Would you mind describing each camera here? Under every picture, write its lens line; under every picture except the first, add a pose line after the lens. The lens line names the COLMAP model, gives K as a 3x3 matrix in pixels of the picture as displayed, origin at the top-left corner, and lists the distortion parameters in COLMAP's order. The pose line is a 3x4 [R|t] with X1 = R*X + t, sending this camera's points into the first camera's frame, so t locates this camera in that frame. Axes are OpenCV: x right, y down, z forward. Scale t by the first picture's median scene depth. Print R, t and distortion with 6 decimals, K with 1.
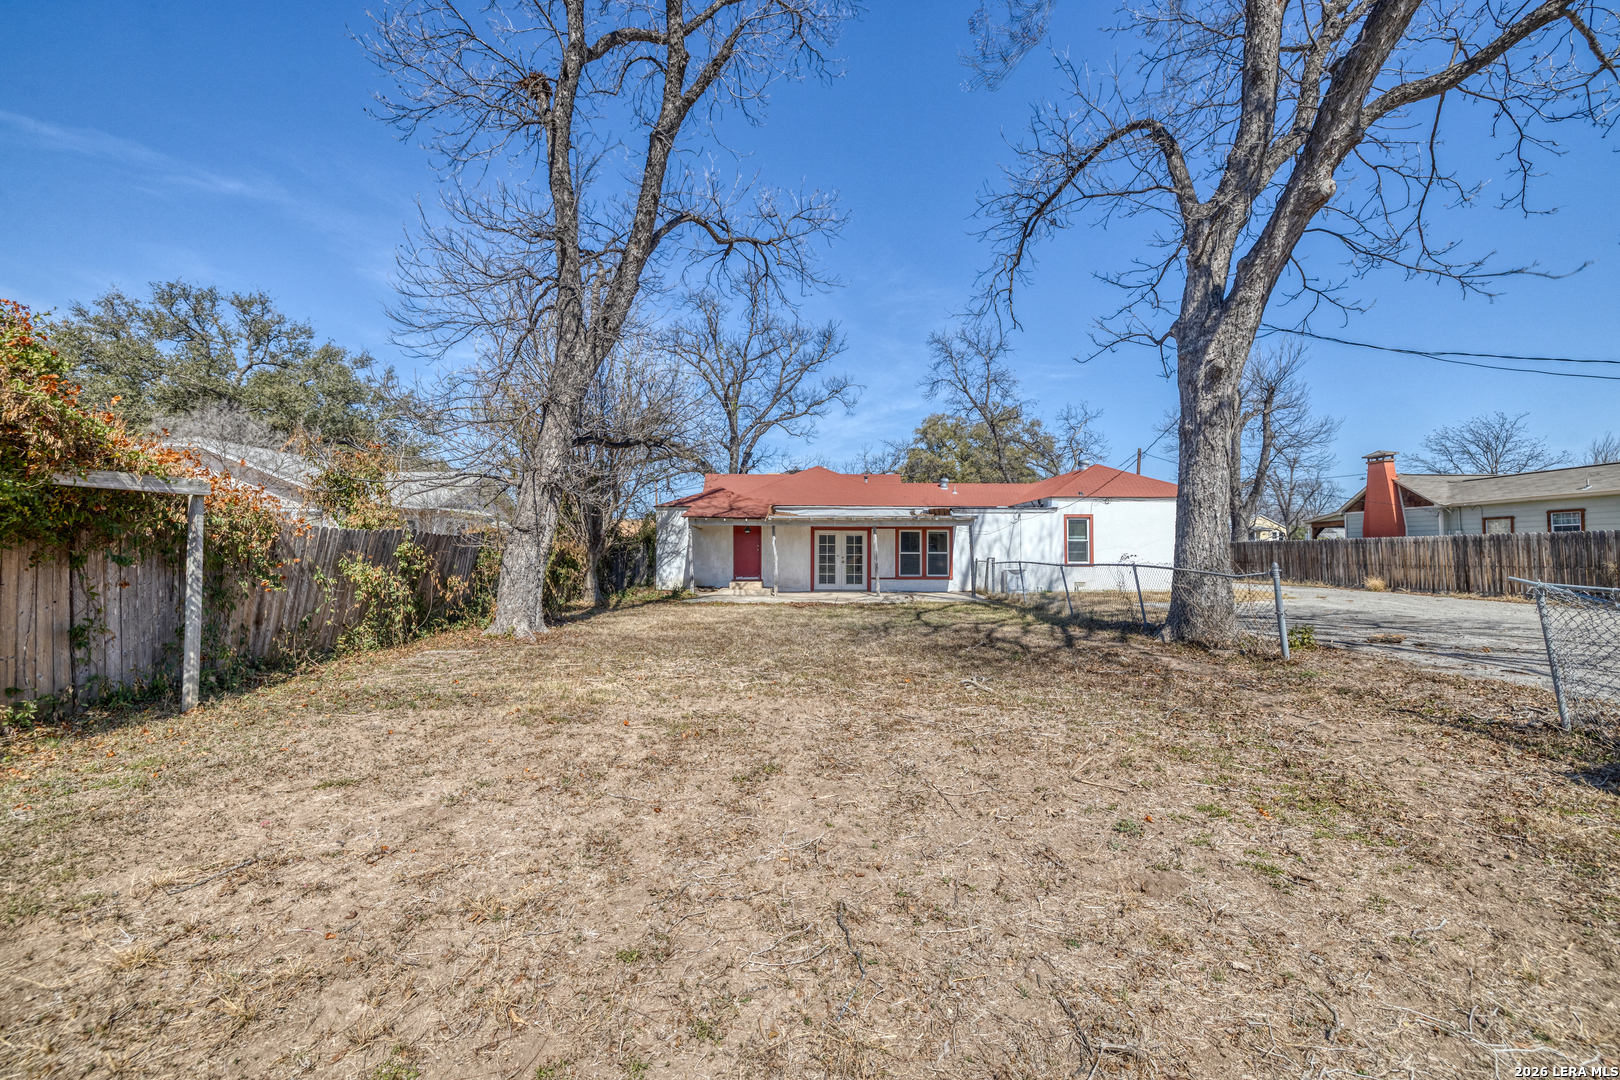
lens RADIAL K [[696.9, 0, 815.4], [0, 696.9, 541.9], [0, 0, 1]] dist [0.000297, 0.000085]
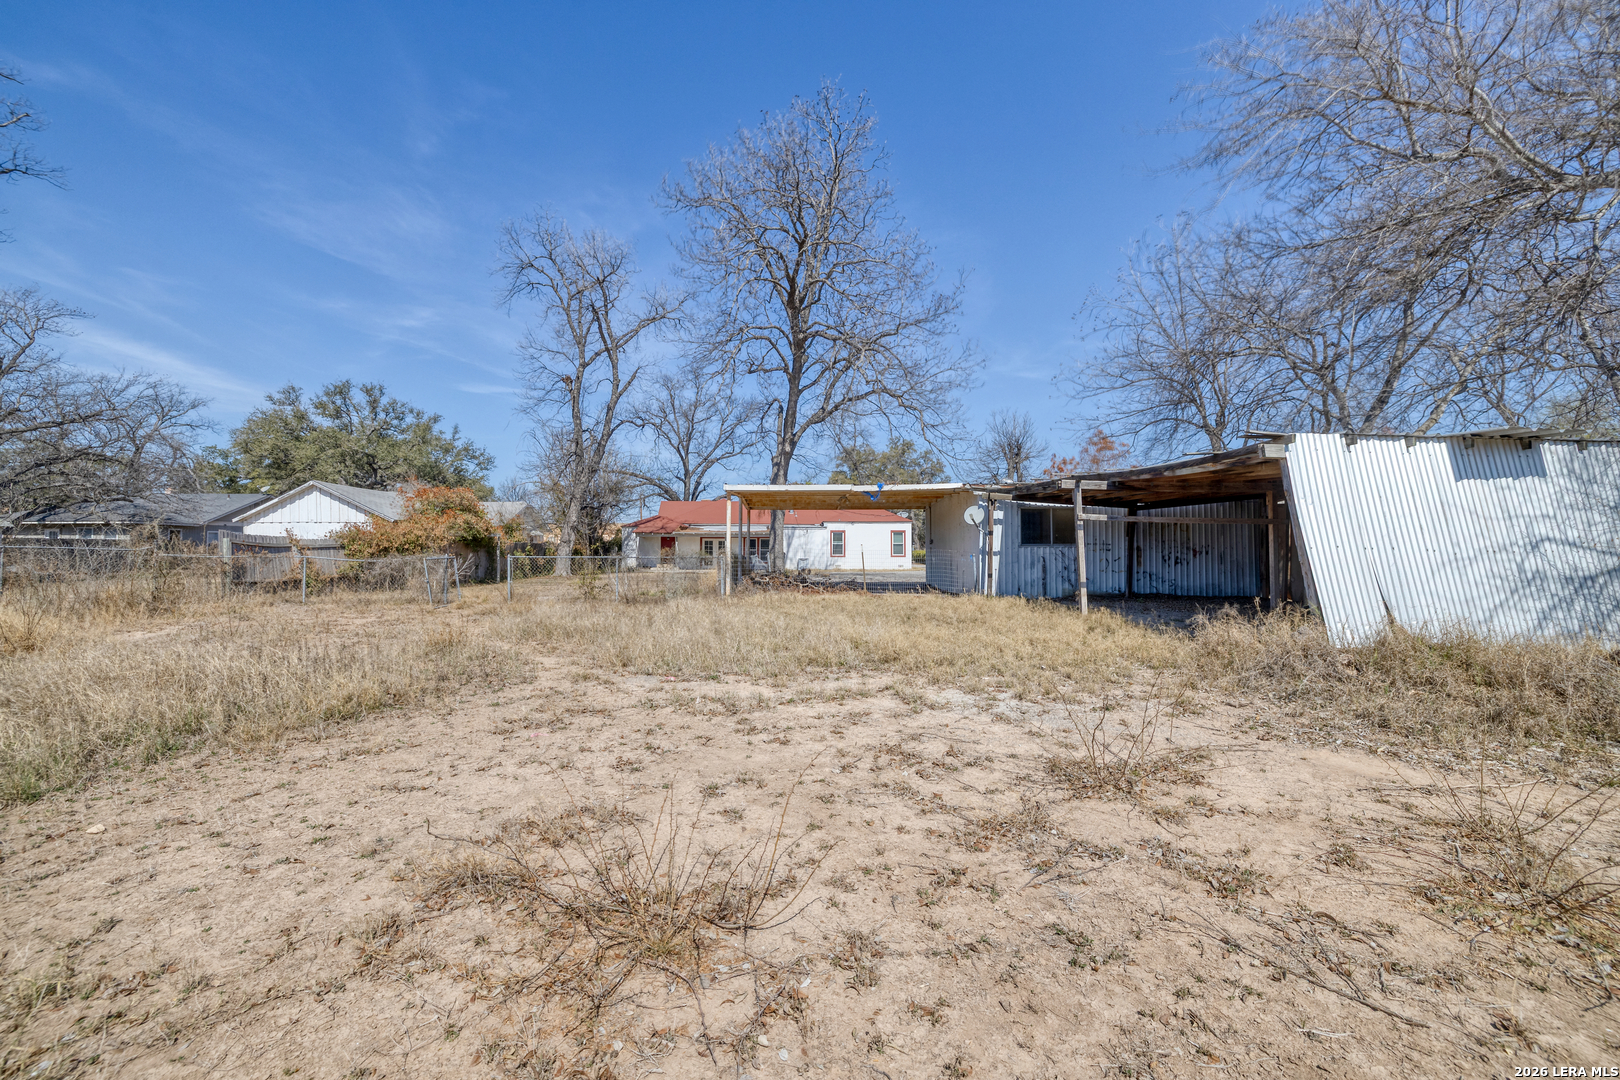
lens RADIAL K [[696.9, 0, 804.7], [0, 696.9, 543.9], [0, 0, 1]] dist [0.000297, 0.000085]
pose [[0.999806, -0.000343, -0.019693, 0.189224], [0.000443, 0.999987, 0.005090, -0.006661], [0.019691, -0.005098, 0.999793, -0.555705]]
